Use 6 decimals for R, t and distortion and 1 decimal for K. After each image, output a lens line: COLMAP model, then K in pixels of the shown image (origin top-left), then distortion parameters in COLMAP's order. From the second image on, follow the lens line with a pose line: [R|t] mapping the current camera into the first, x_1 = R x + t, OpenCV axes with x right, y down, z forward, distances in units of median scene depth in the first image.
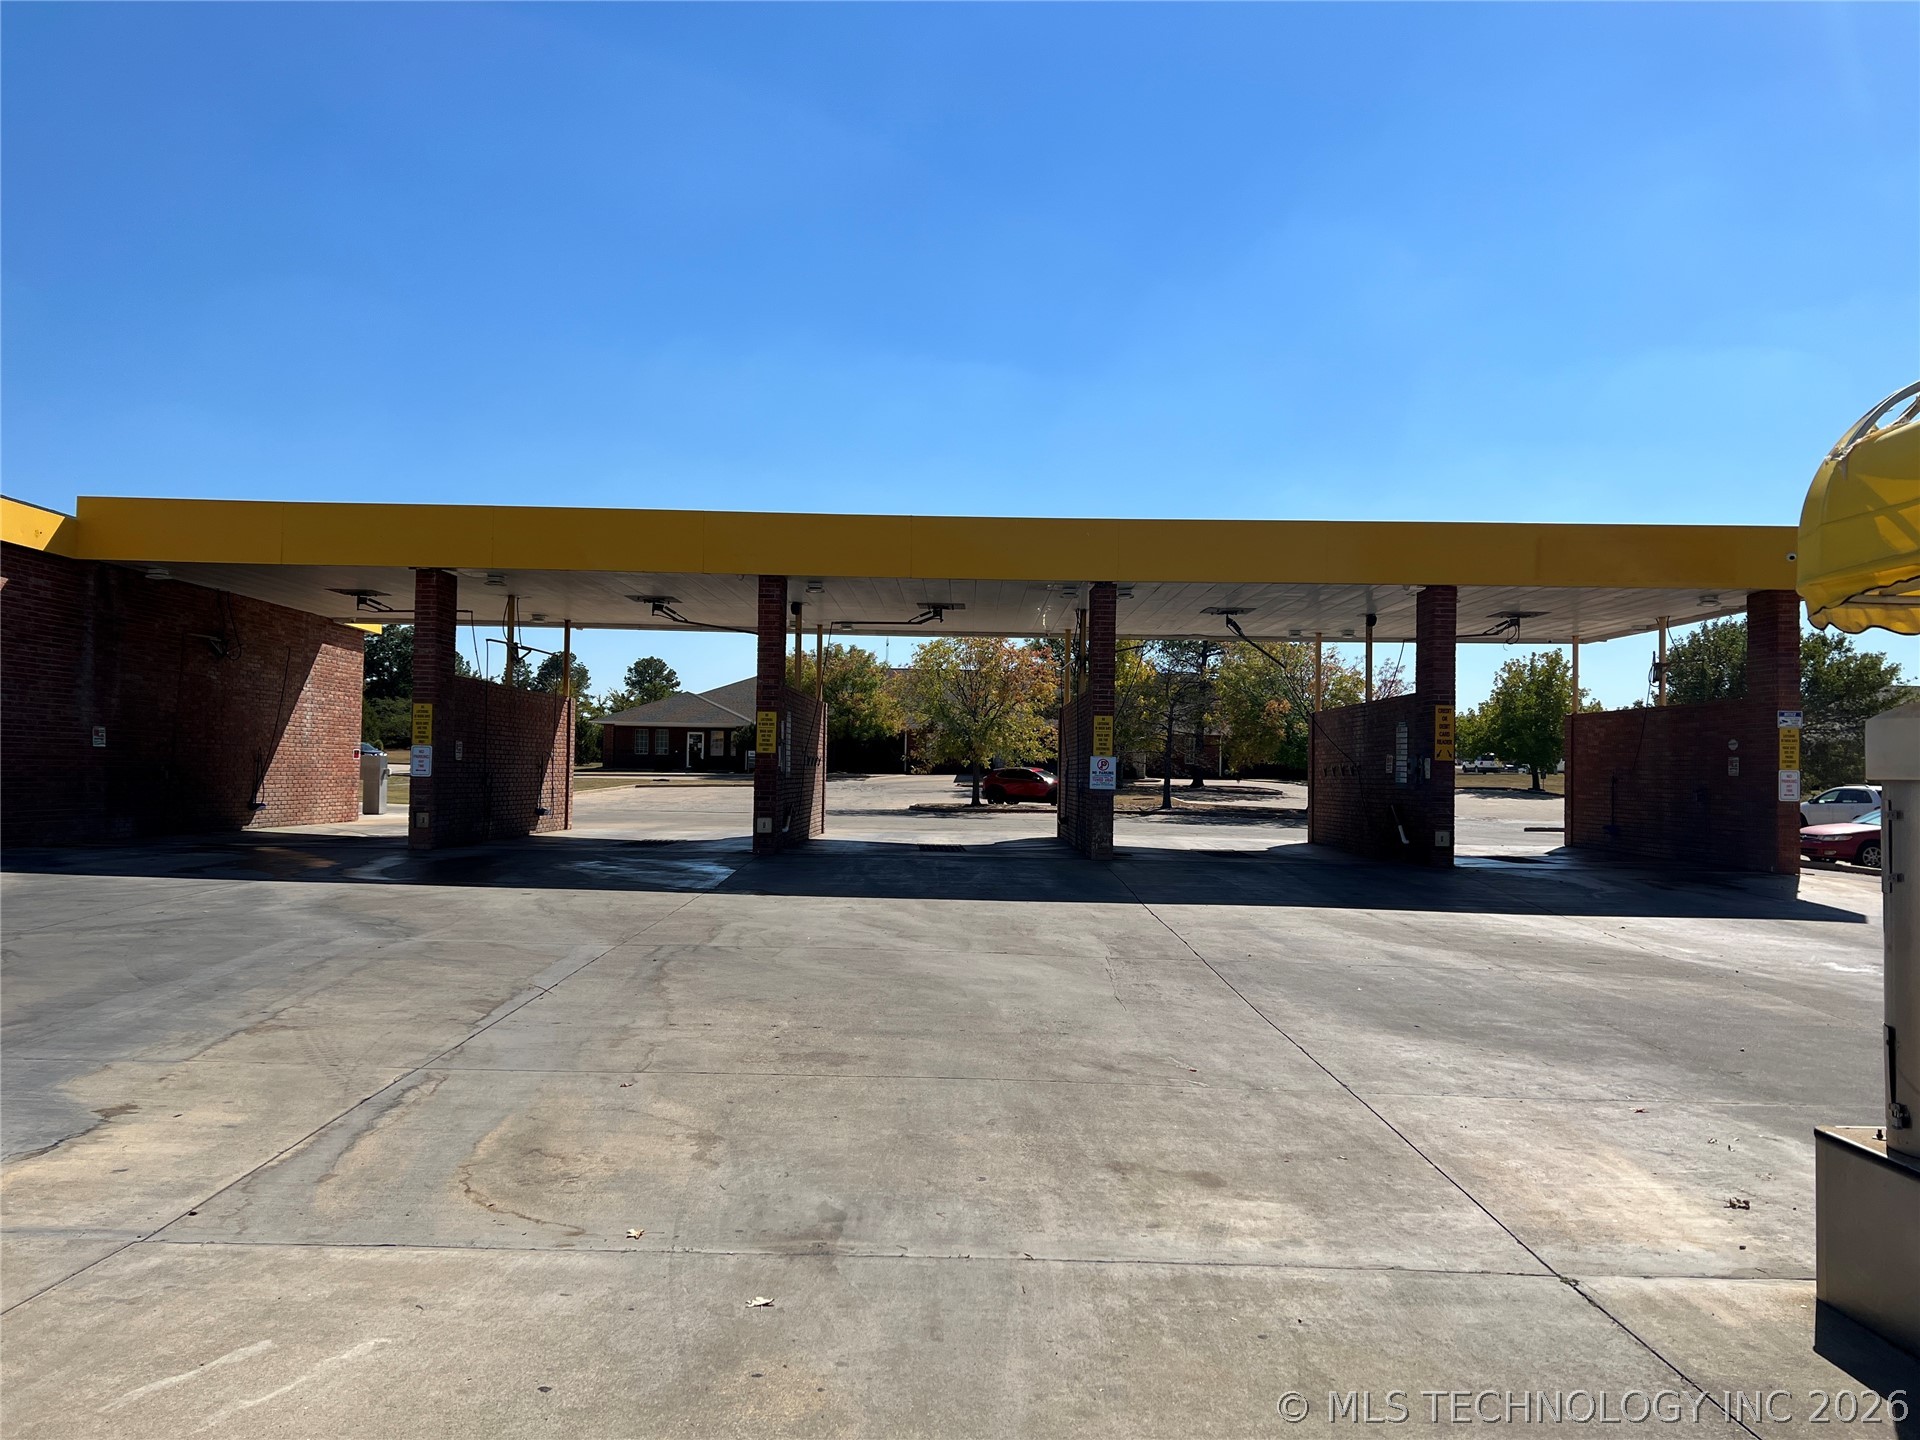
lens RADIAL K [[1444.5, 0, 979.2], [0, 1444.5, 719.3], [0, 0, 1]] dist [0.060369, -0.067065]
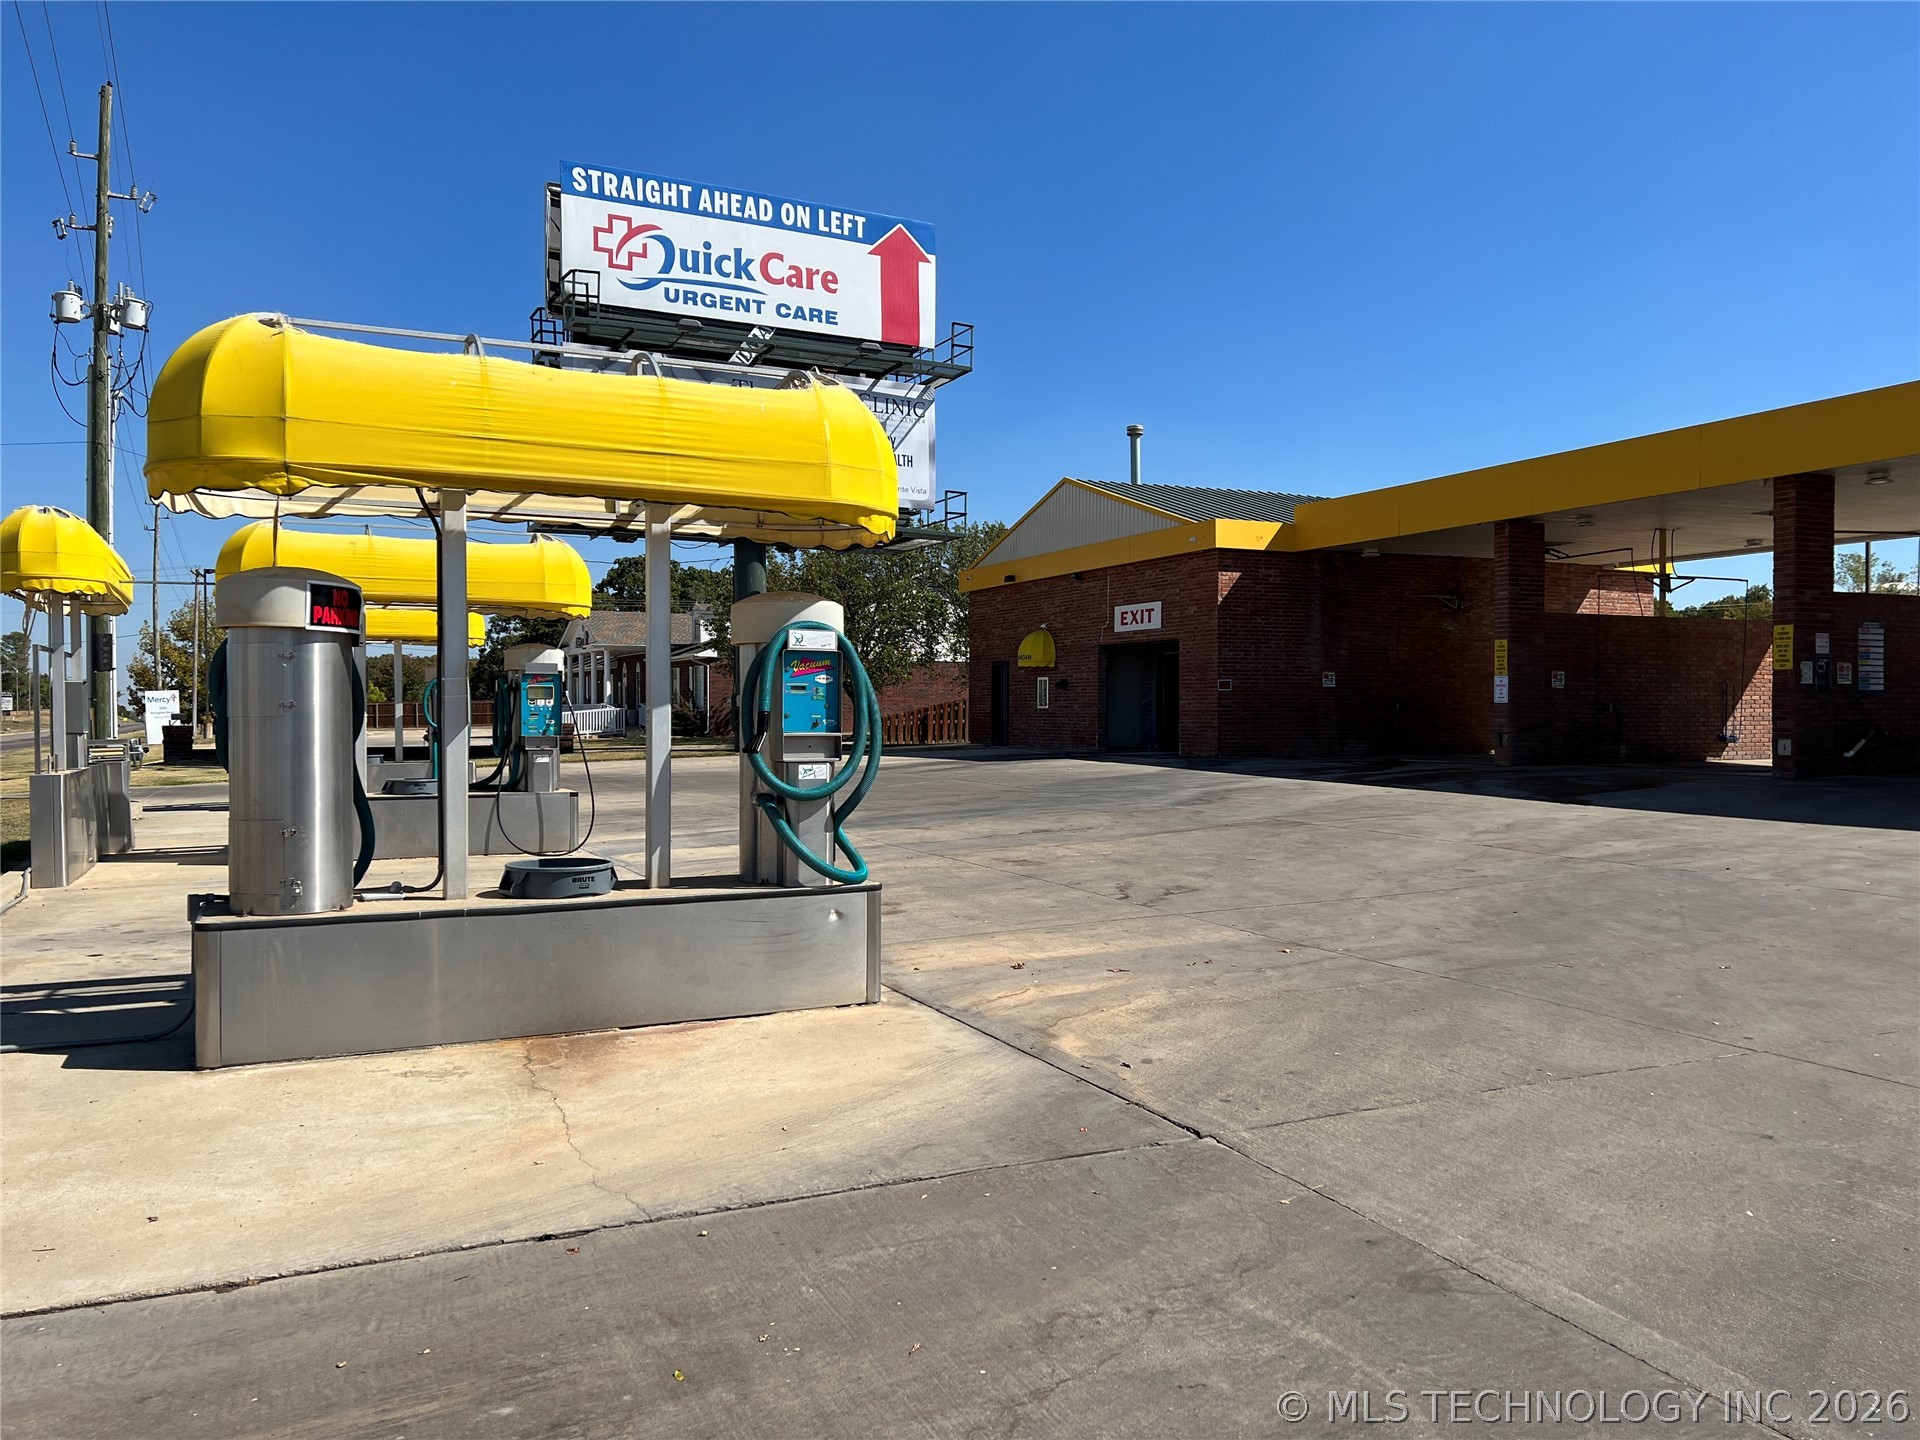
lens RADIAL K [[1421.0, 0, 947.5], [0, 1421.0, 763.3], [0, 0, 1]] dist [0.043082, -0.030108]
pose [[0.425307, 0.014840, -0.904927, 0.467928], [0.043596, 0.998369, 0.036862, 0.026413], [0.903998, -0.055129, 0.423967, 0.116946]]
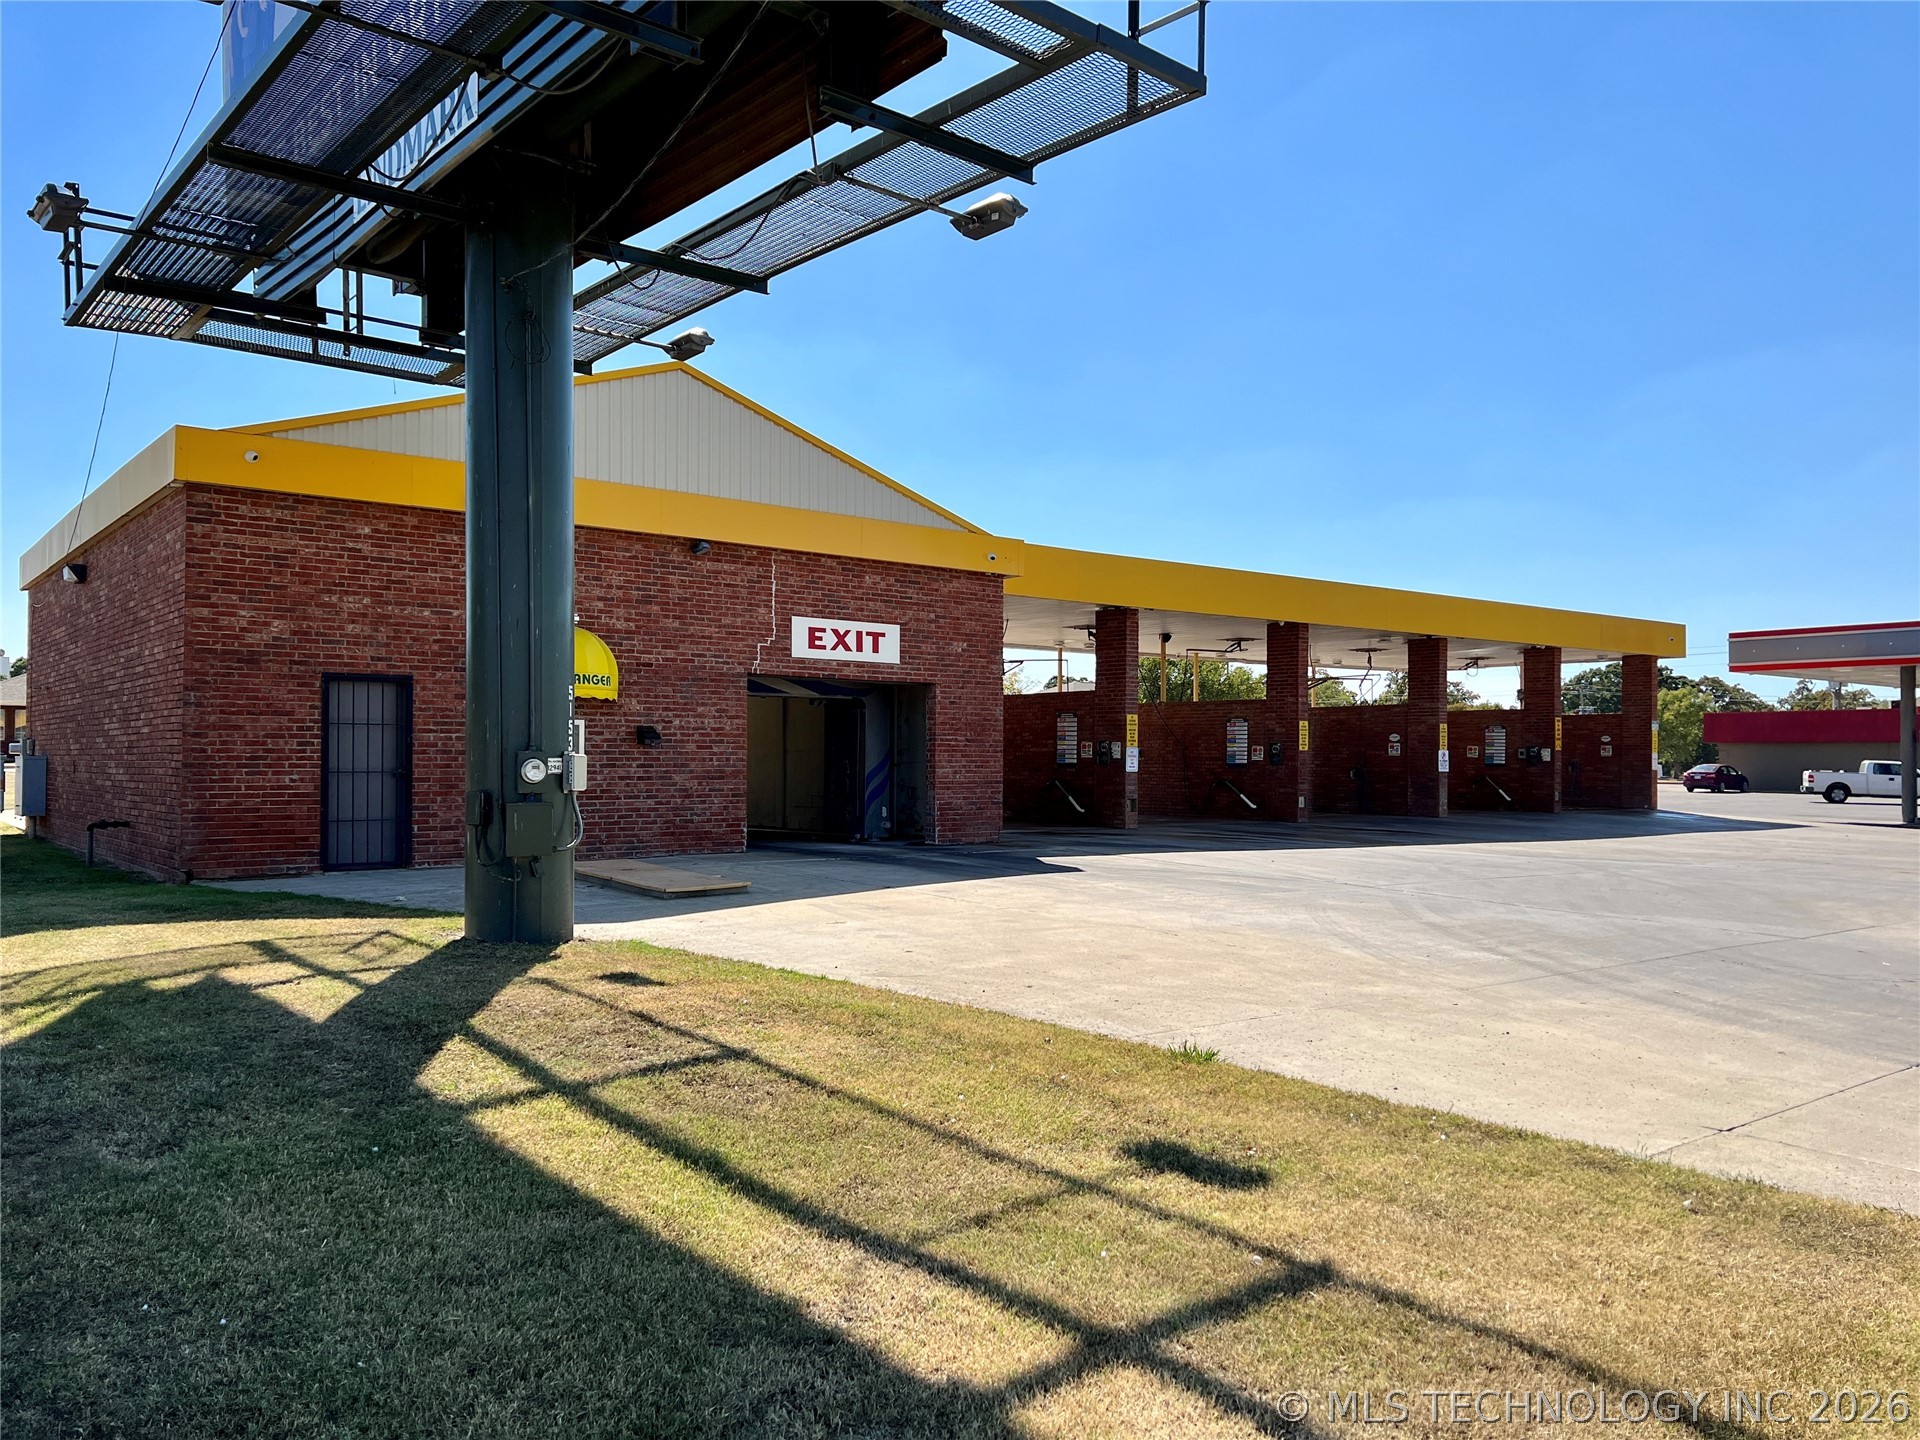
lens RADIAL K [[1444.5, 0, 960.0], [0, 1444.5, 757.9], [0, 0, 1]] dist [0.060369, -0.067065]
pose [[0.780000, -0.014166, 0.625619, -1.307470], [-0.015765, 0.998982, 0.042276, -0.024128], [-0.625581, -0.042838, 0.778982, 0.111085]]
